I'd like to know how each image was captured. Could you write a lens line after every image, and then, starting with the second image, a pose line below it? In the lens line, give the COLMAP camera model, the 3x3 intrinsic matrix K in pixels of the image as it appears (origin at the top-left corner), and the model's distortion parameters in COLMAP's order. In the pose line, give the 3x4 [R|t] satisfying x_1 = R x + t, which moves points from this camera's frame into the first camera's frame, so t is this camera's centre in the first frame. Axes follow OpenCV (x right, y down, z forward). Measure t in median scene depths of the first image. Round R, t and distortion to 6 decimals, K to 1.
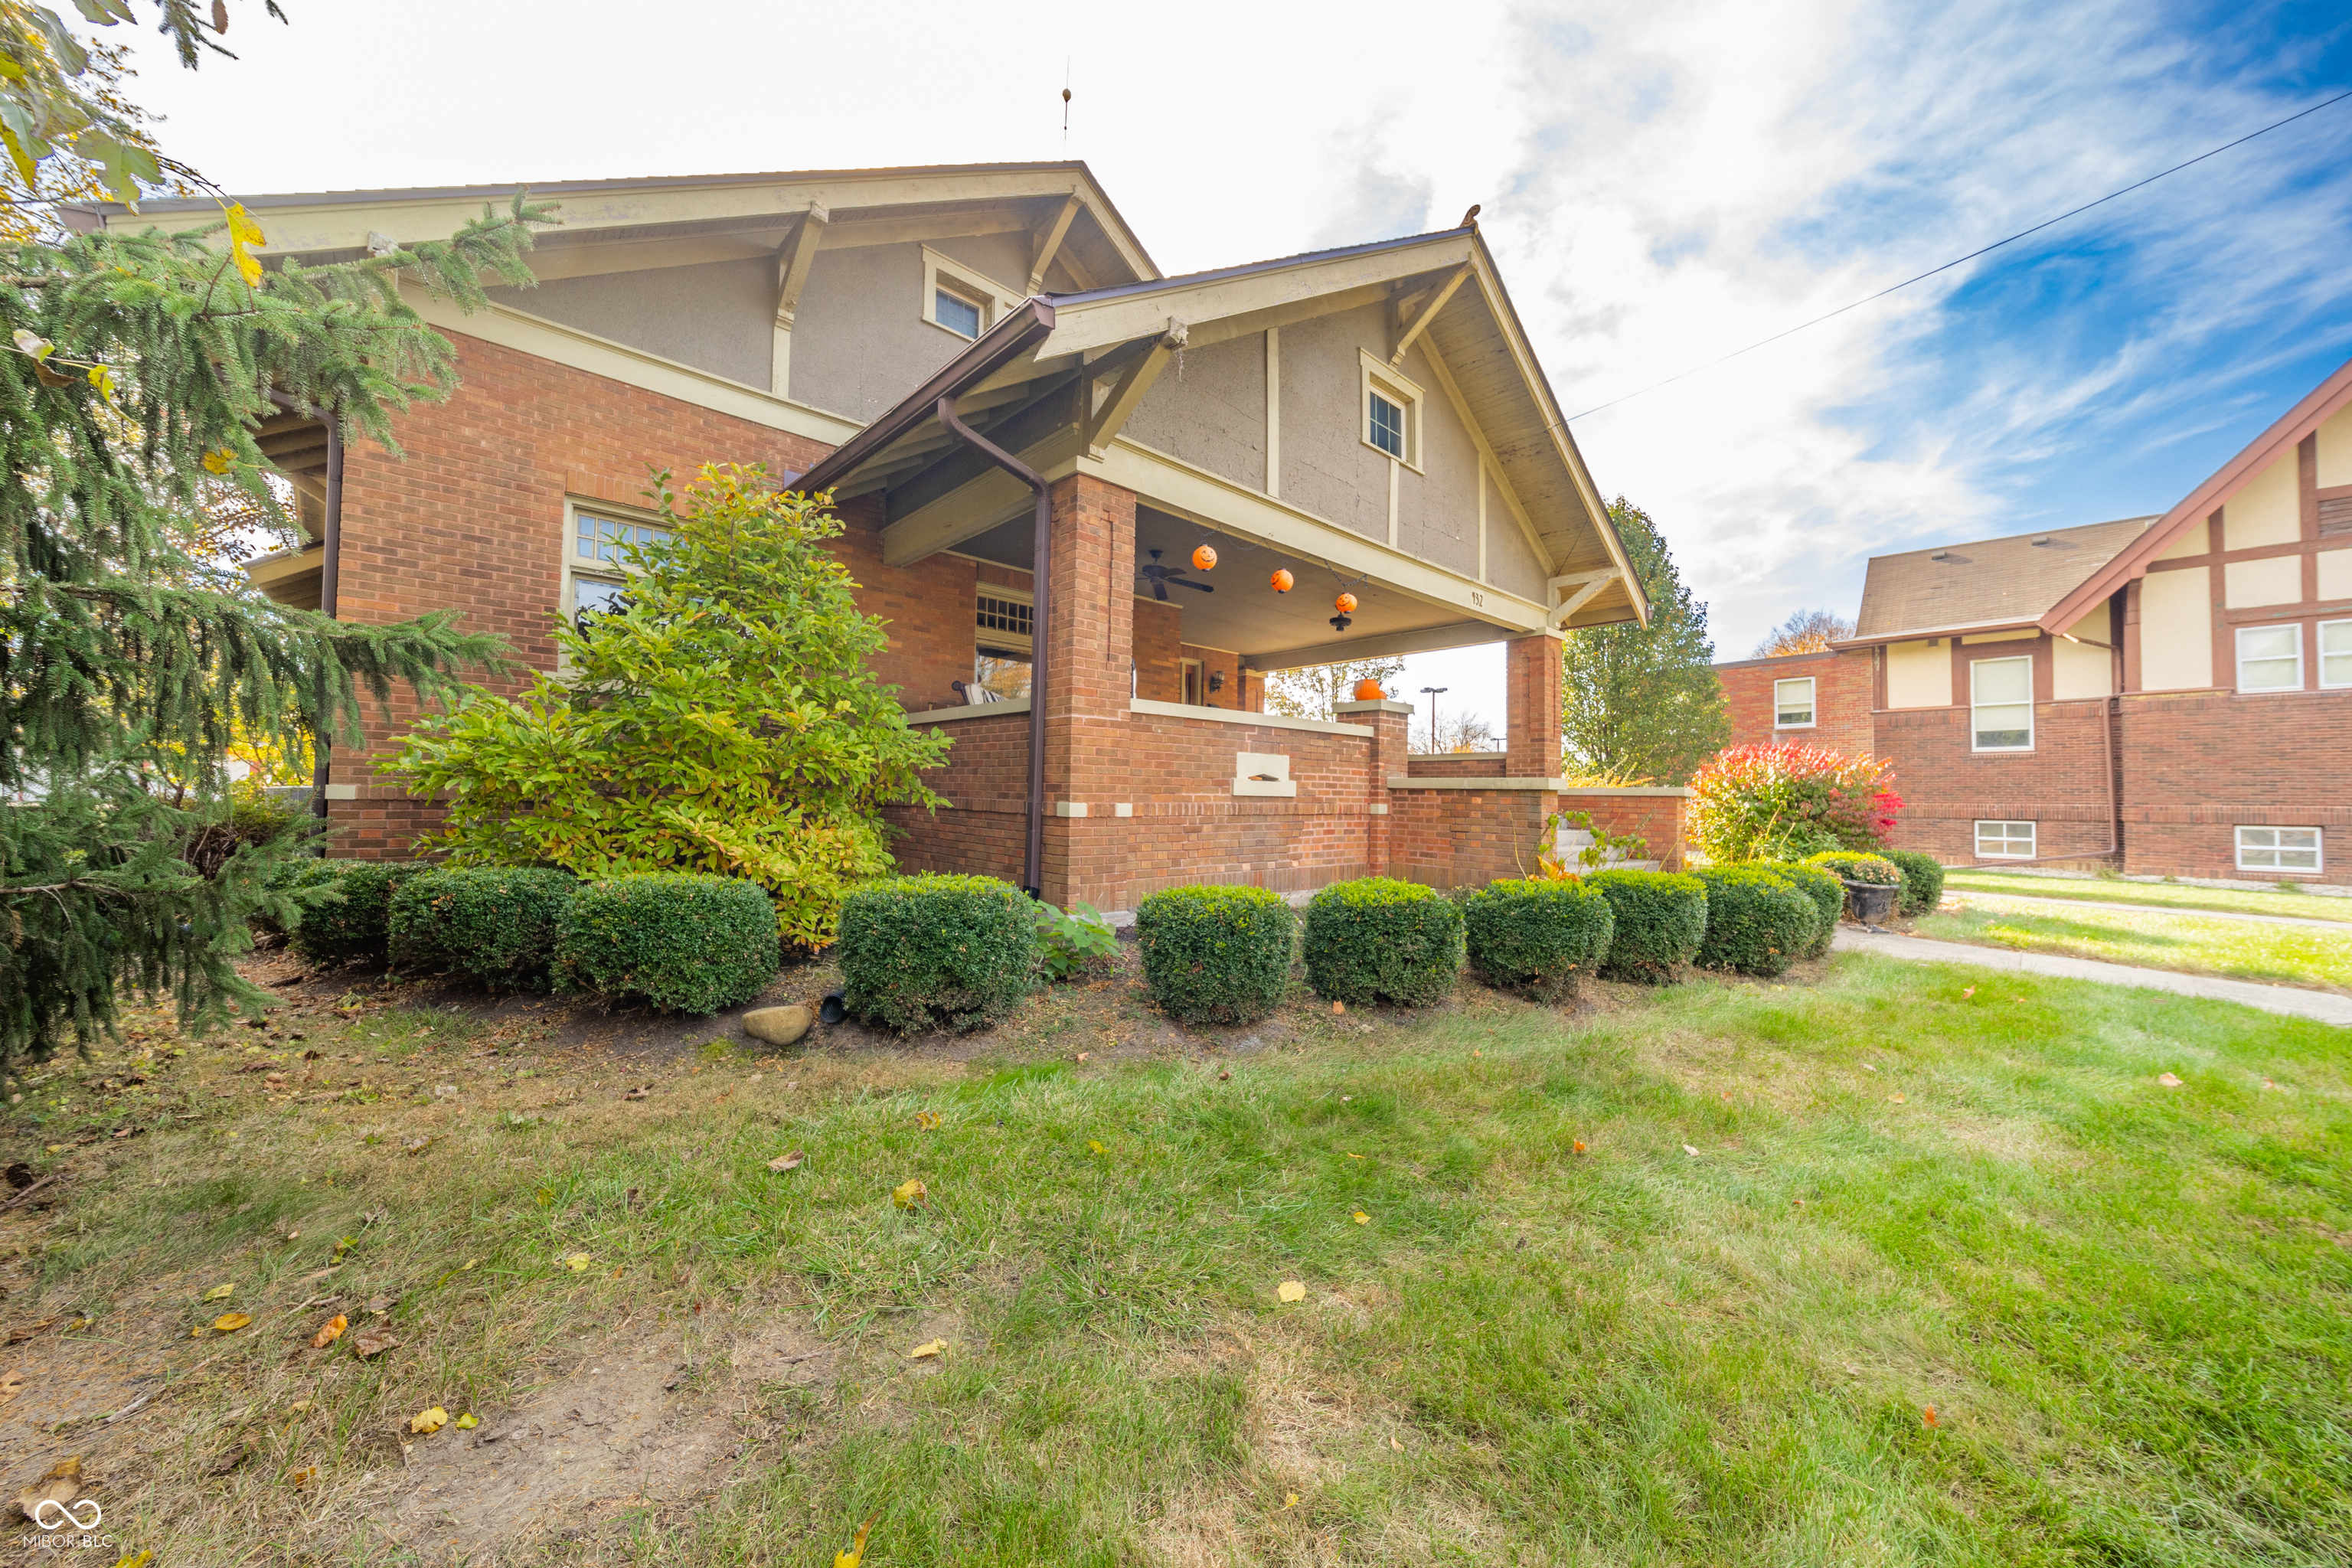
lens RADIAL K [[874.3, 0, 1179.6], [0, 874.3, 789.1], [0, 0, 1]] dist [-0.001753, -0.000065]
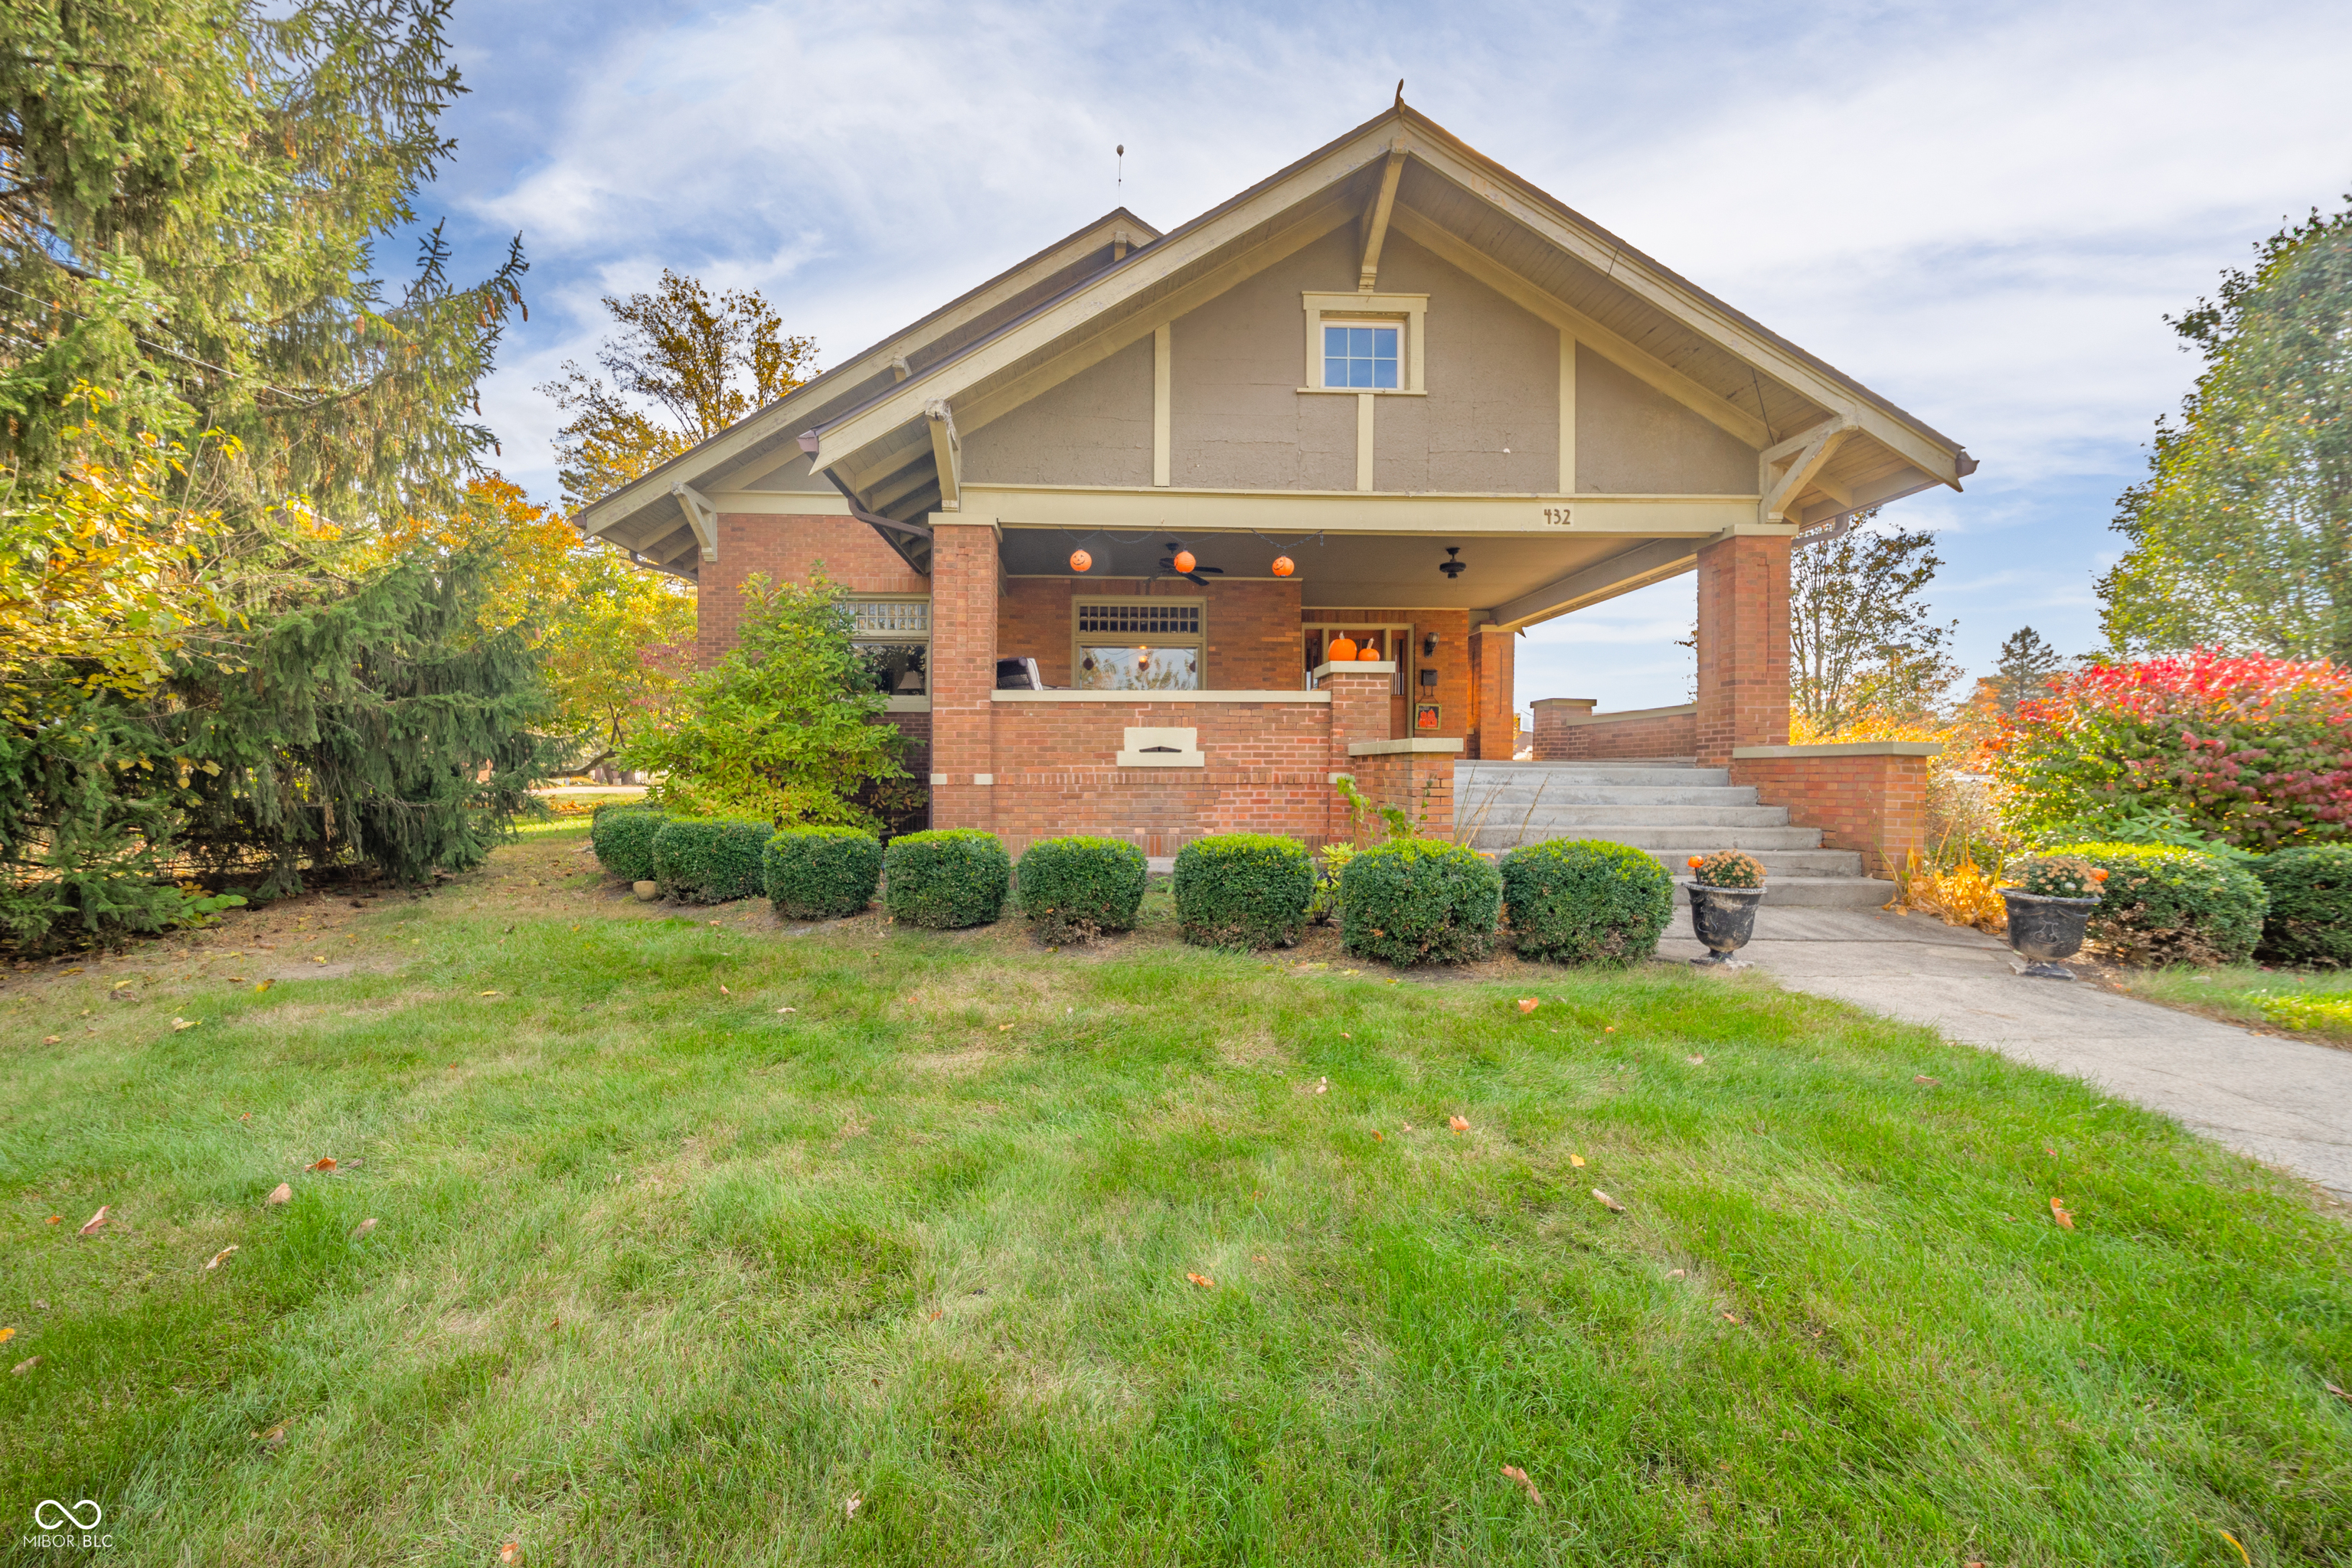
lens RADIAL K [[874.3, 0, 1159.0], [0, 874.3, 794.6], [0, 0, 1]] dist [-0.001753, -0.000065]
pose [[0.725558, 0.007458, -0.688121, 0.845926], [0.016500, 0.999465, 0.028230, 0.012265], [0.687963, -0.031836, 0.725047, 0.211634]]
